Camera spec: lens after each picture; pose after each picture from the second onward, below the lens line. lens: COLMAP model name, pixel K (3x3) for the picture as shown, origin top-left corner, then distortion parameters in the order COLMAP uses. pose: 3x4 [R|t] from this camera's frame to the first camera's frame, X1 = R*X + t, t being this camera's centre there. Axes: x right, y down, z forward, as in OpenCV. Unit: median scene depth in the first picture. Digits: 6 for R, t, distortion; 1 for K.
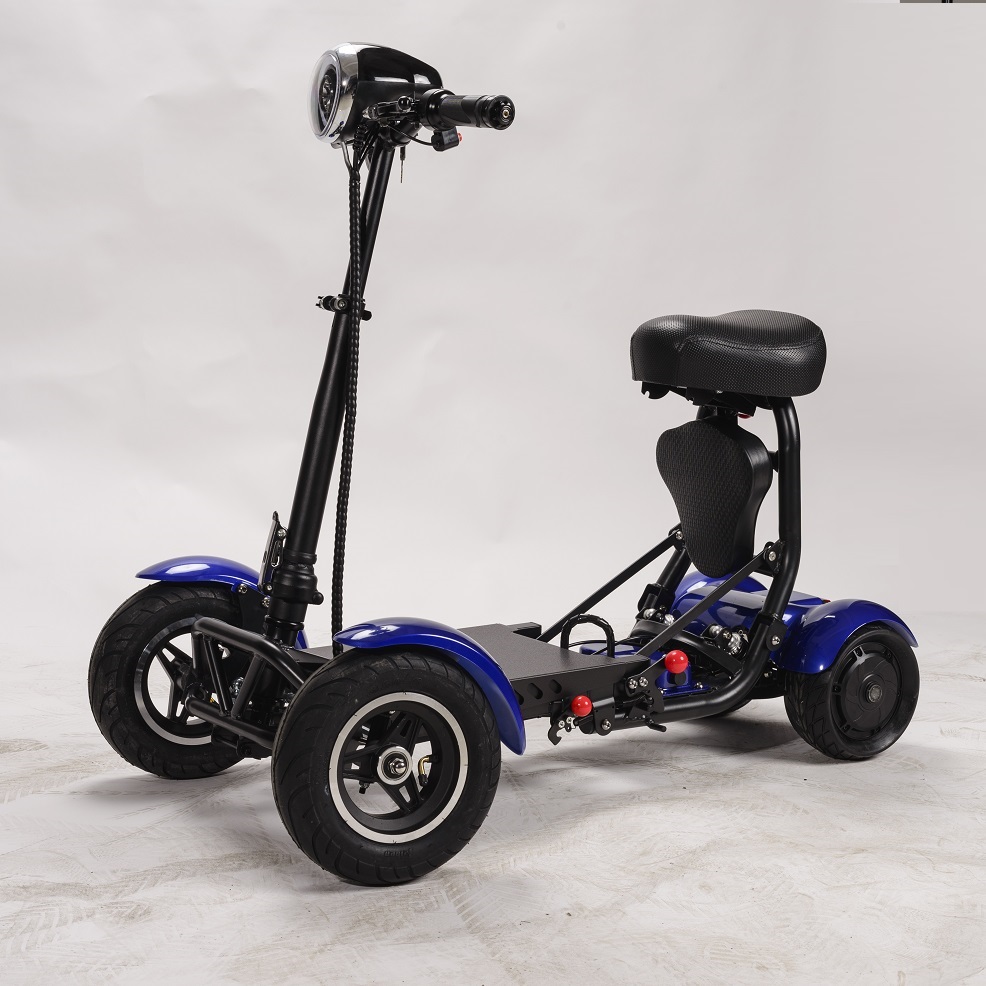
lens RADIAL K [[2034.7, 0, 493.0], [0, 2034.7, 493.0], [0, 0, 1]] dist [0.041018, 0.382445]
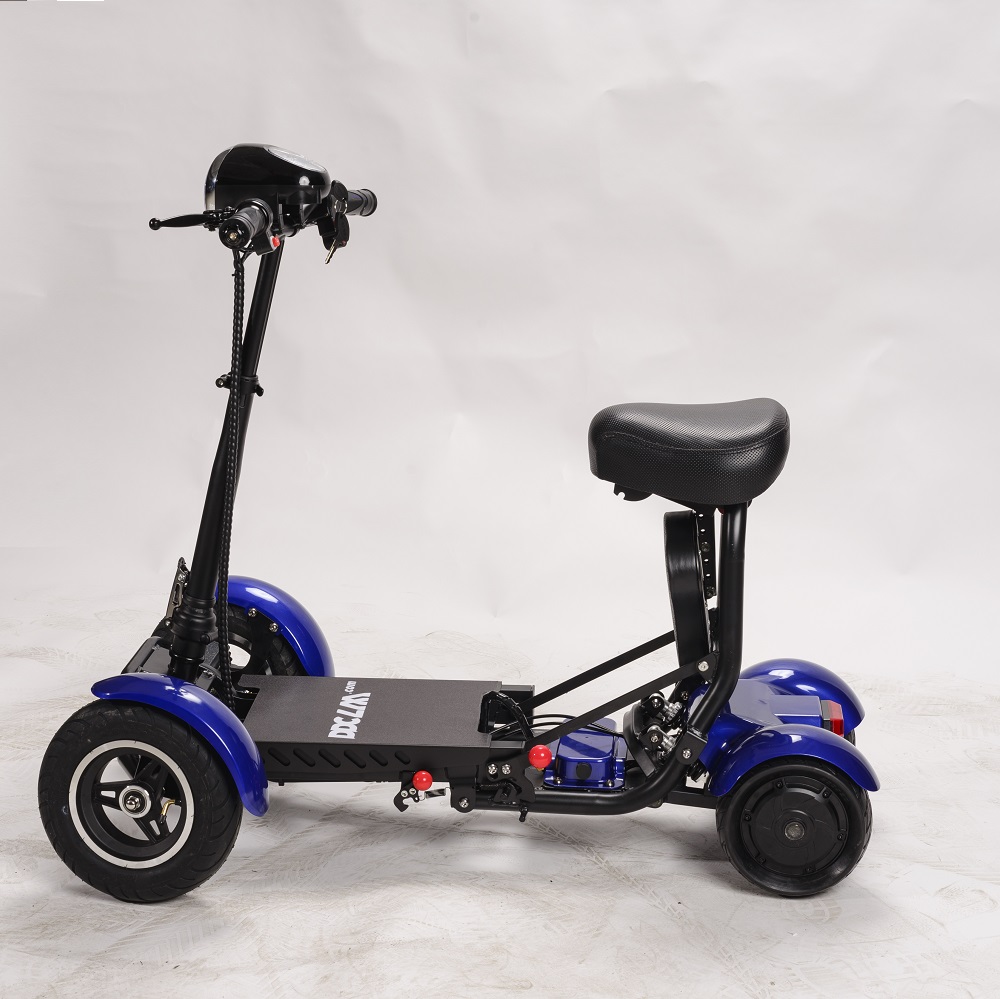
lens RADIAL K [[2270.1, 0, 464.5], [0, 2270.1, 515.8], [0, 0, 1]] dist [-0.006334, -0.030290]
pose [[0.758146, 0.133462, -0.638281, 0.808403], [-0.077013, 0.990307, 0.115593, -0.170599], [0.647521, -0.038481, 0.761076, 0.142102]]
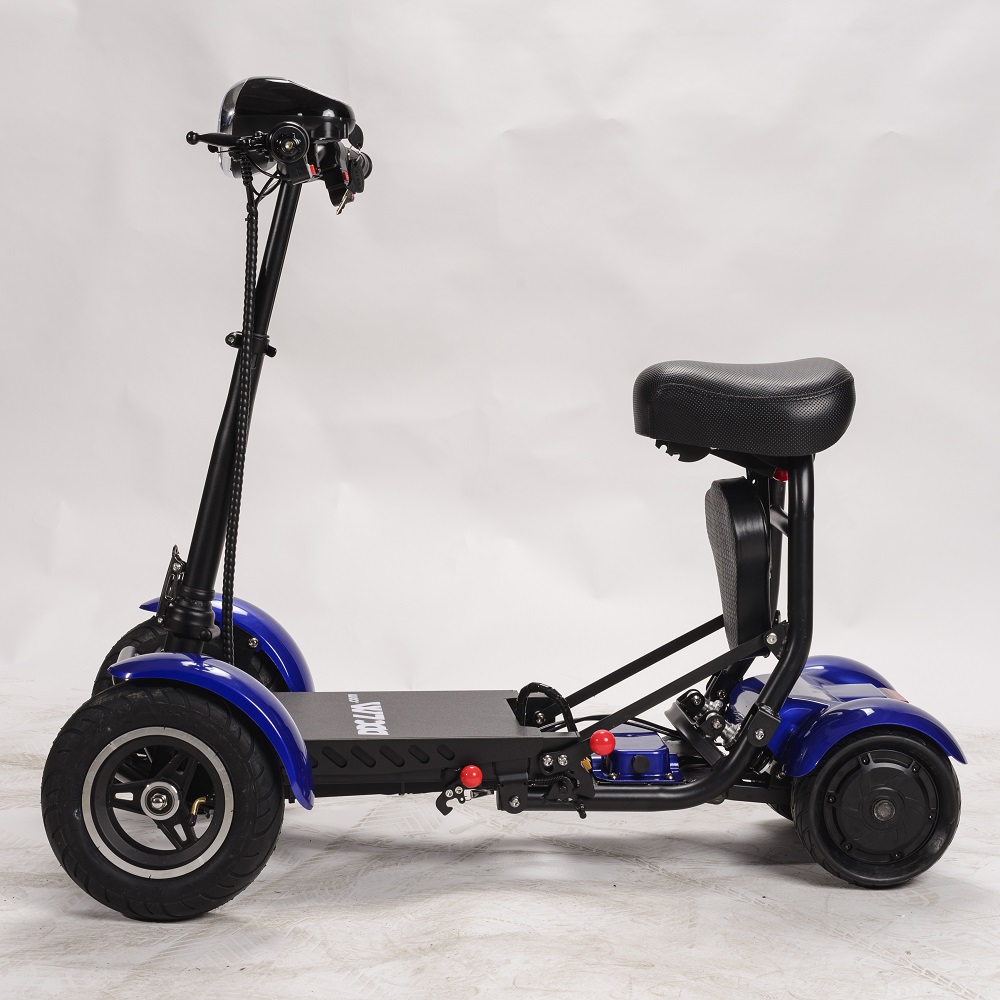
lens RADIAL K [[2439.2, 0, 500.0], [0, 2439.2, 500.0], [0, 0, 1]] dist [-0.023356, 0.343721]
pose [[0.863814, 0.043302, -0.501946, 0.627532], [-0.062570, 0.997807, -0.021601, 0.002361], [0.499910, 0.050066, 0.864629, 0.042274]]
